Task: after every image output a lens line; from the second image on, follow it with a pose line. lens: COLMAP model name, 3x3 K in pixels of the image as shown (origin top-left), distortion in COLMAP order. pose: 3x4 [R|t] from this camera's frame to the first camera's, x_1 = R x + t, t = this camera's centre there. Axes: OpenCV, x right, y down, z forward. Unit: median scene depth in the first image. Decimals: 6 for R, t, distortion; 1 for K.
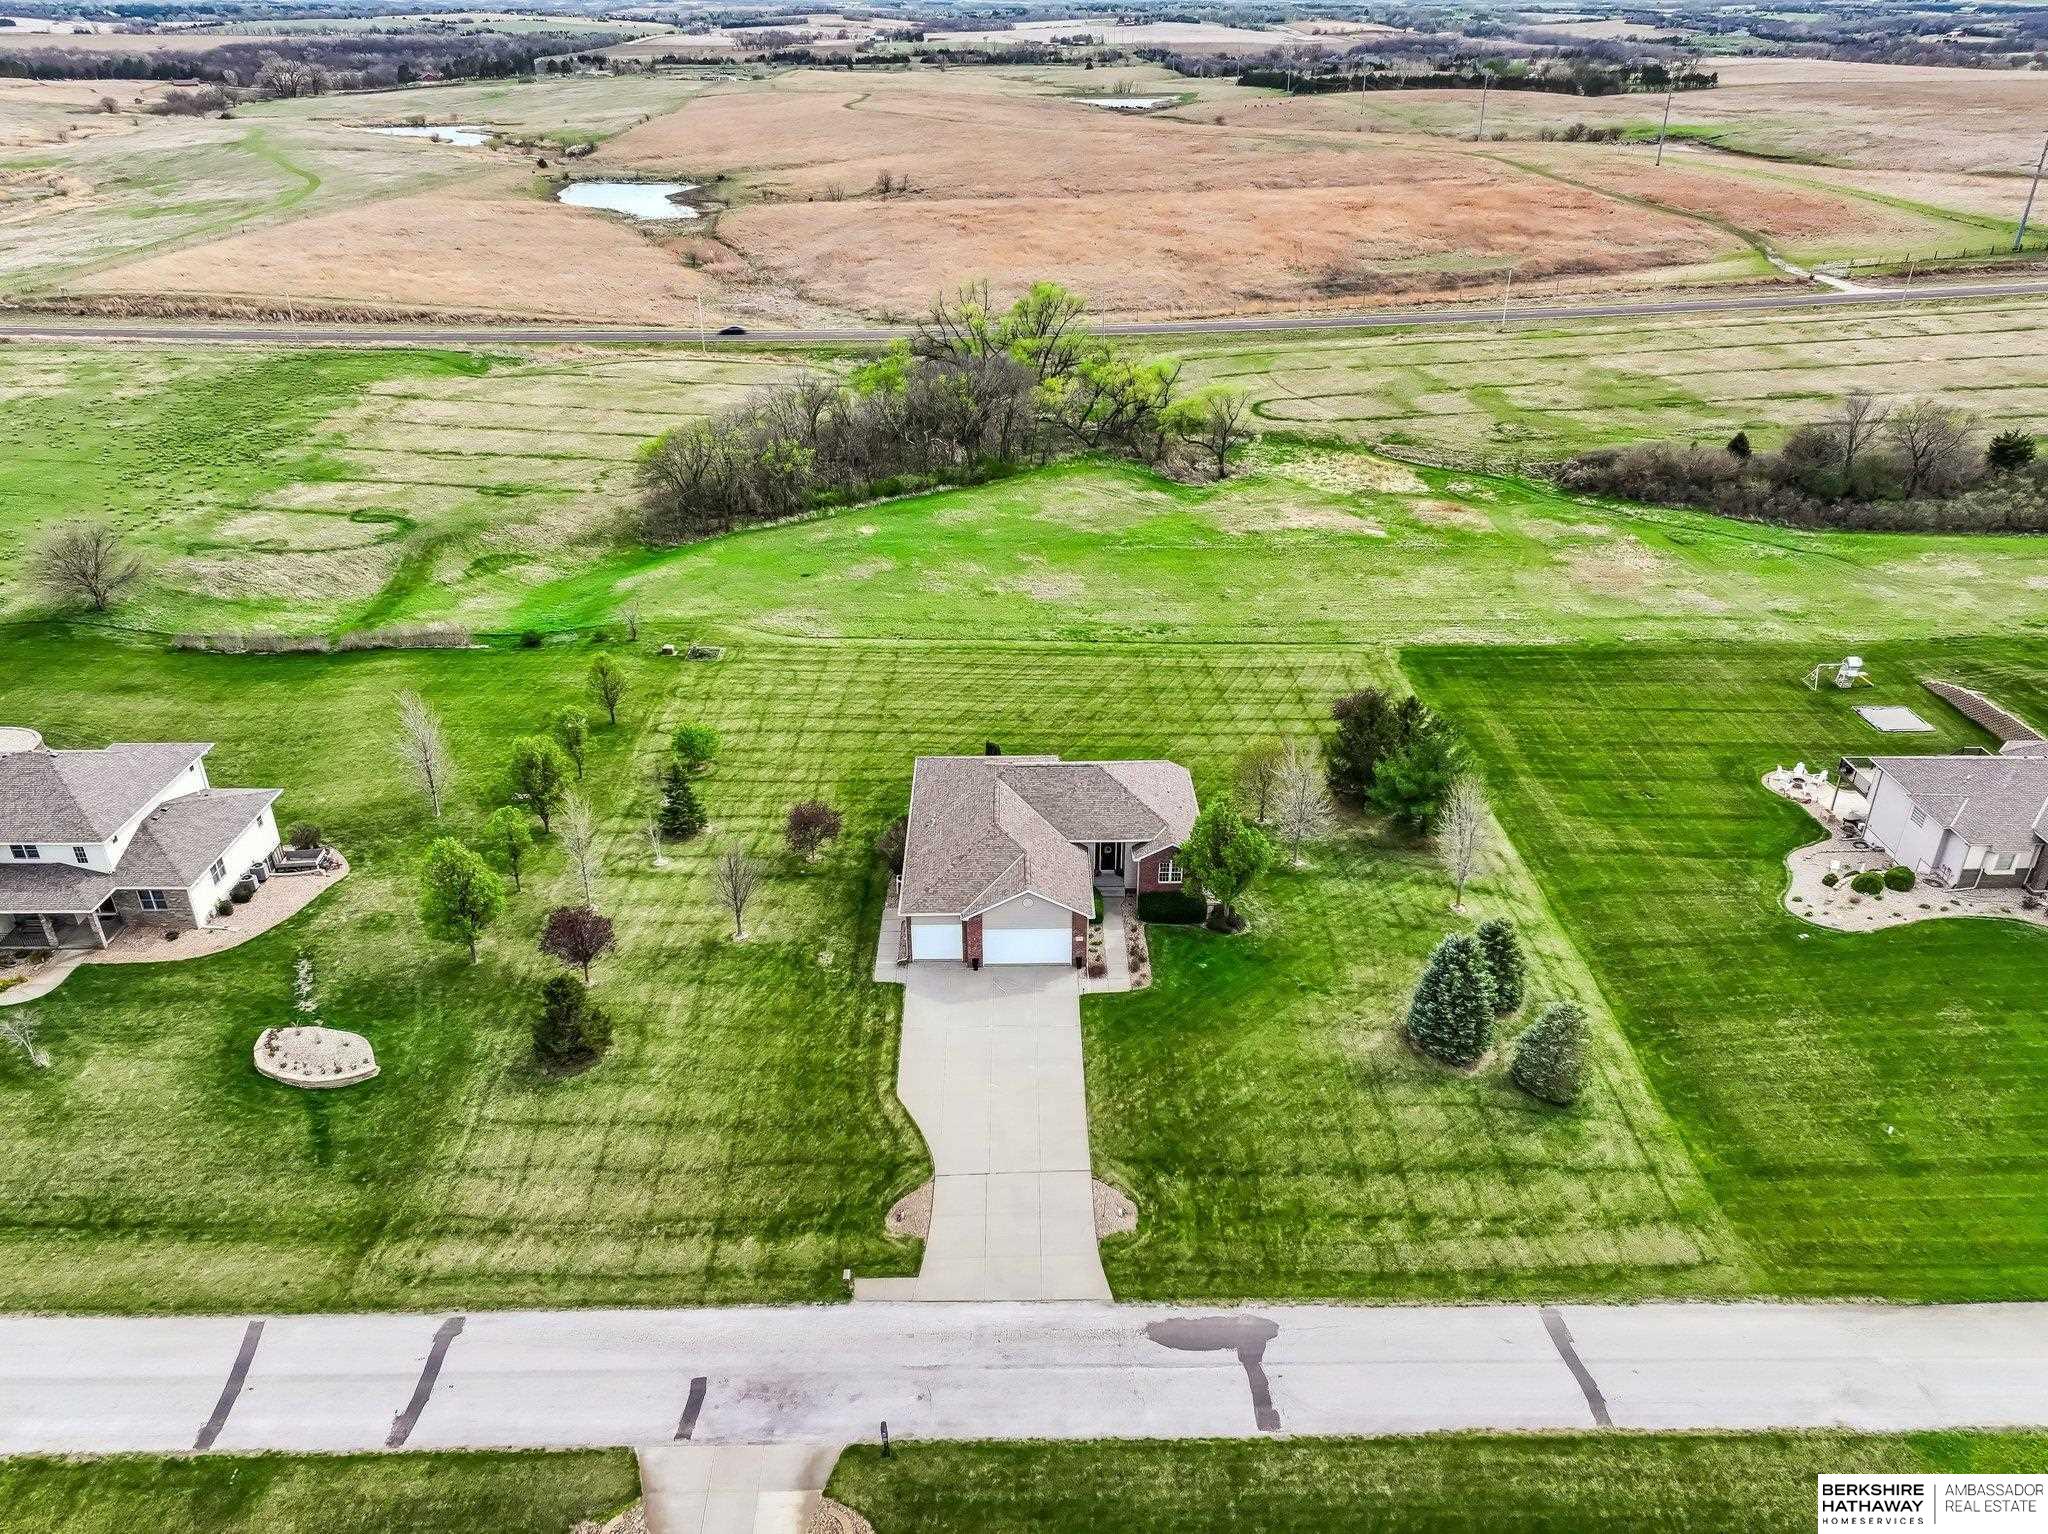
lens RADIAL K [[1472.9, 0, 1024.0], [0, 1472.9, 767.0], [0, 0, 1]] dist [0.001856, 0.010770]
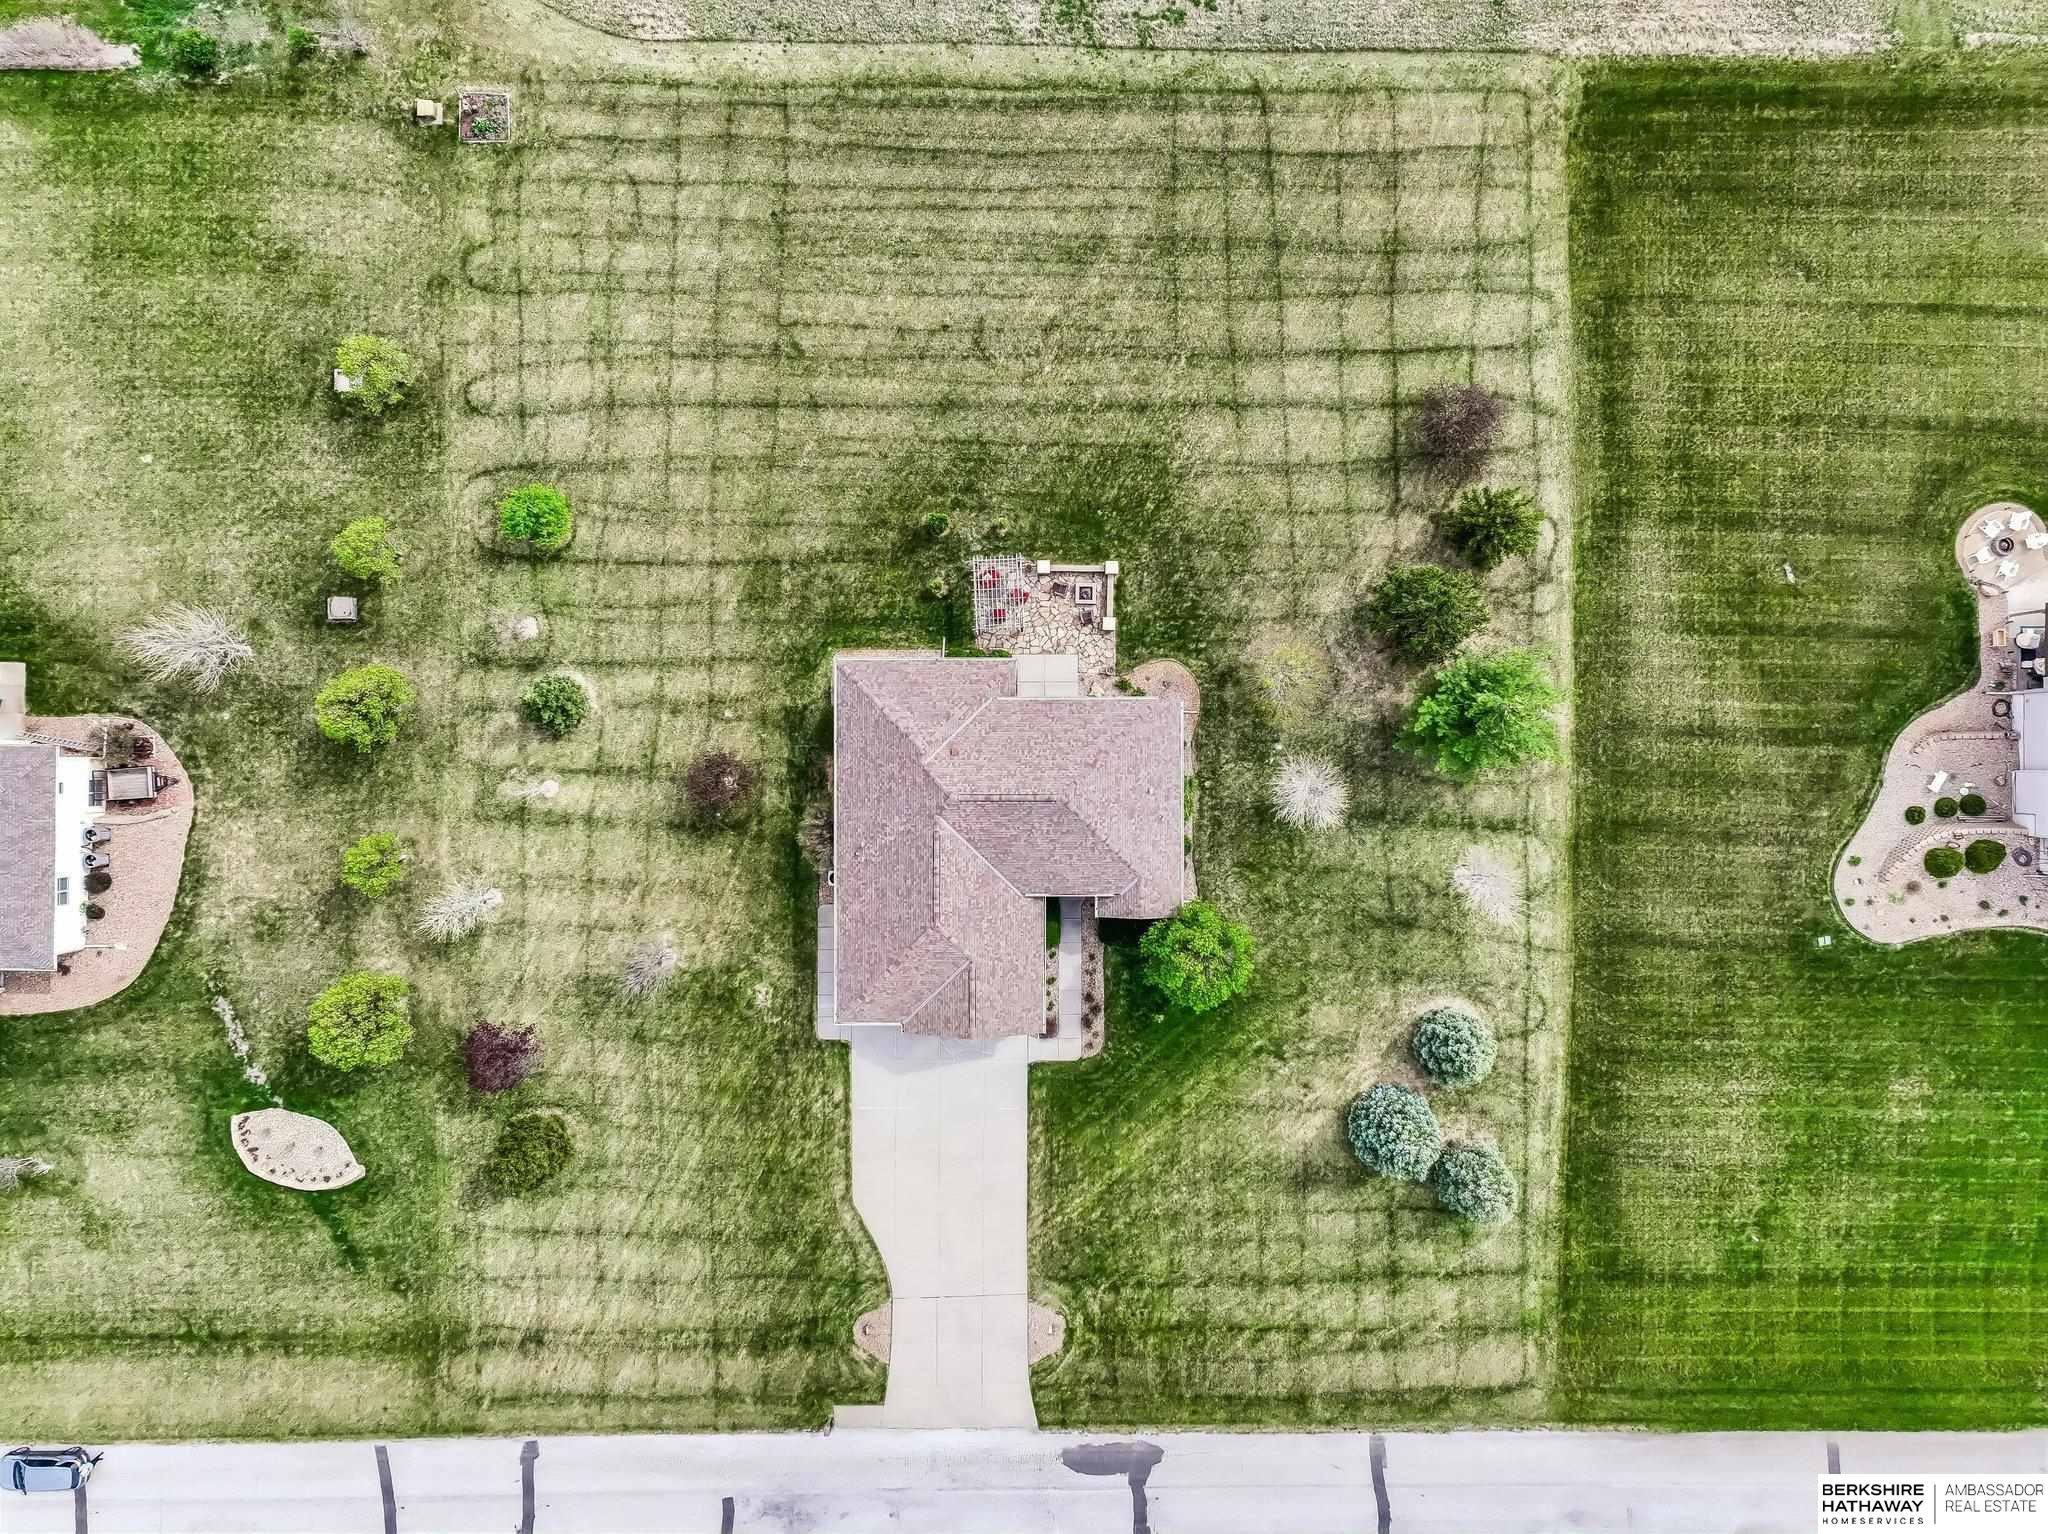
lens RADIAL K [[1472.9, 0, 1024.0], [0, 1472.9, 767.0], [0, 0, 1]] dist [0.001856, 0.010770]
pose [[0.999892, 0.012794, -0.007193, 0.039364], [0.000529, 0.458384, 0.888754, -0.809681], [0.014669, -0.888662, 0.458328, 0.721638]]
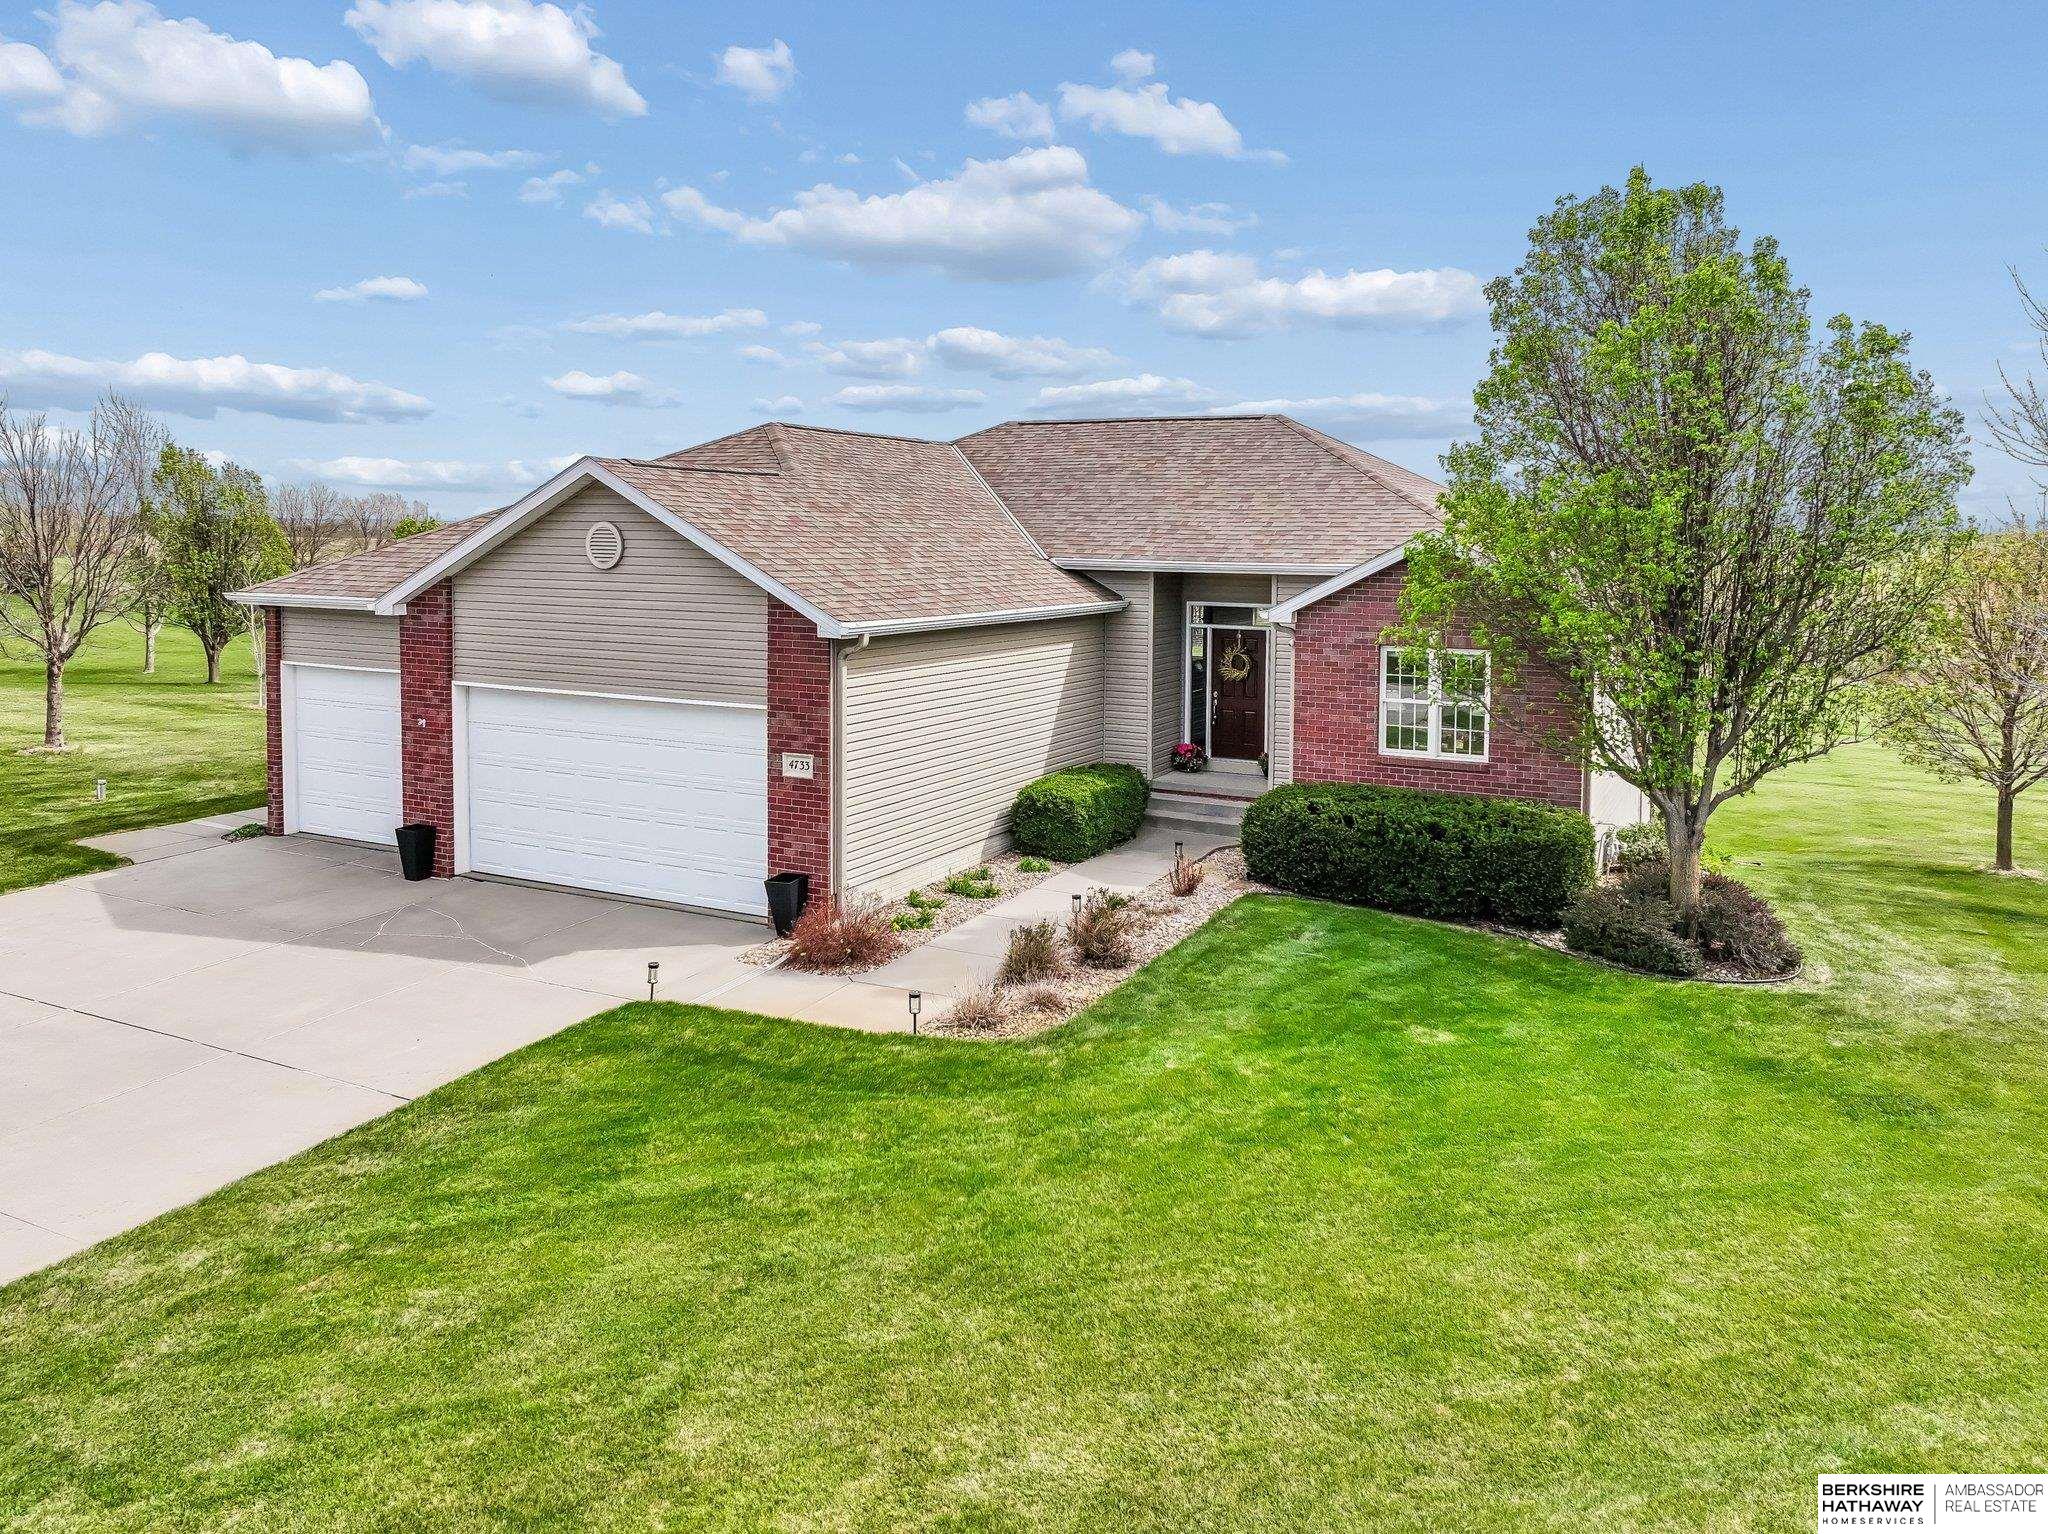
lens RADIAL K [[1496.2, 0, 1037.3], [0, 1496.2, 719.9], [0, 0, 1]] dist [0.015174, -0.010727]
pose [[0.892017, 0.073759, -0.445944, 0.156813], [-0.227430, 0.925851, -0.301789, 0.166155], [0.390618, 0.370622, 0.842649, 0.852503]]
